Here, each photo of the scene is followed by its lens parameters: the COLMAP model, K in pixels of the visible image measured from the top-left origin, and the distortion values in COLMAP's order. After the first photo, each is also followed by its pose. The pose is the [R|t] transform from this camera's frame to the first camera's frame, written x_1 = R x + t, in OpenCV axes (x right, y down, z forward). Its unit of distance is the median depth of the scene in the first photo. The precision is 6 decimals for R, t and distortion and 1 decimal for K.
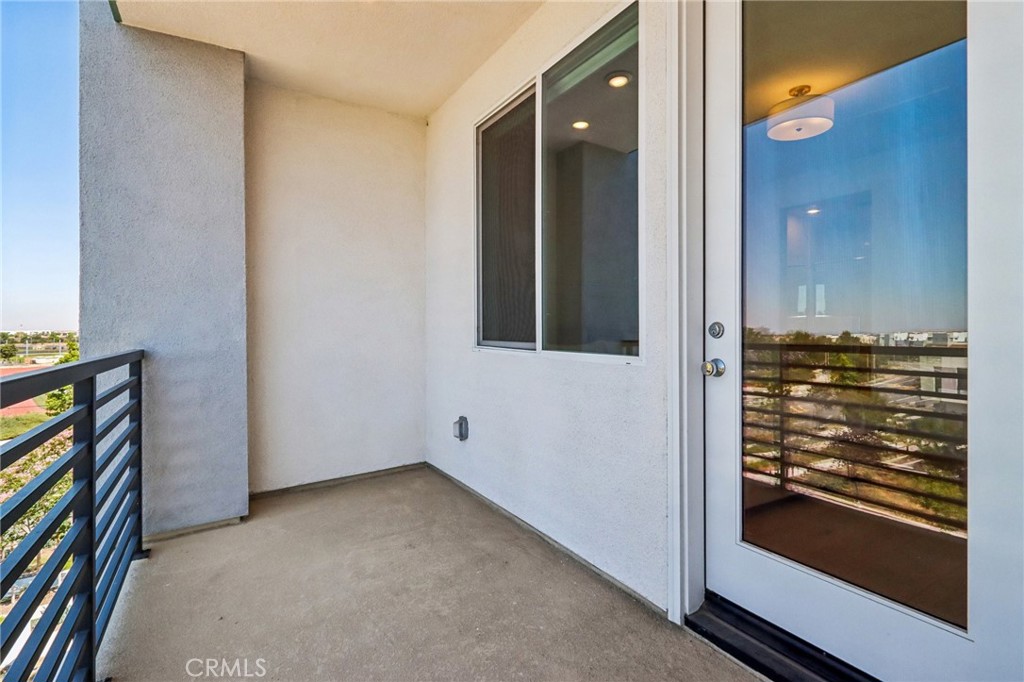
lens RADIAL K [[486.9, 0, 510.1], [0, 486.9, 336.2], [0, 0, 1]] dist [0.002792, -0.001481]
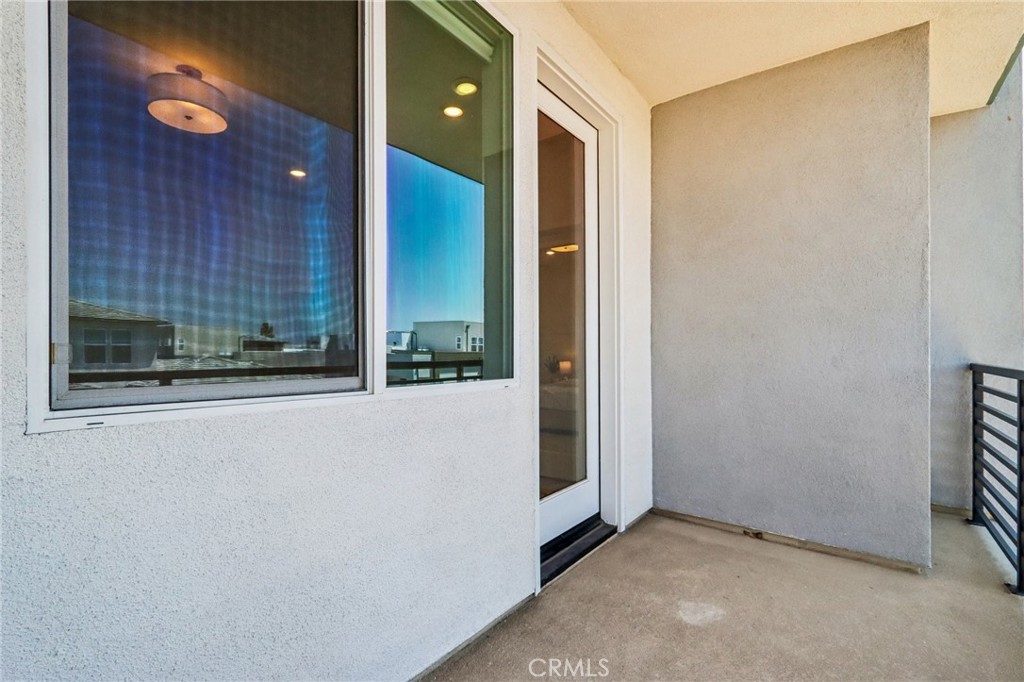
lens RADIAL K [[486.9, 0, 512.7], [0, 486.9, 339.0], [0, 0, 1]] dist [0.002792, -0.001481]
pose [[-0.401685, 0.011951, 0.915700, -0.678701], [0.000677, 0.999918, -0.012754, -0.028482], [-0.915777, -0.004503, -0.401661, 1.387862]]
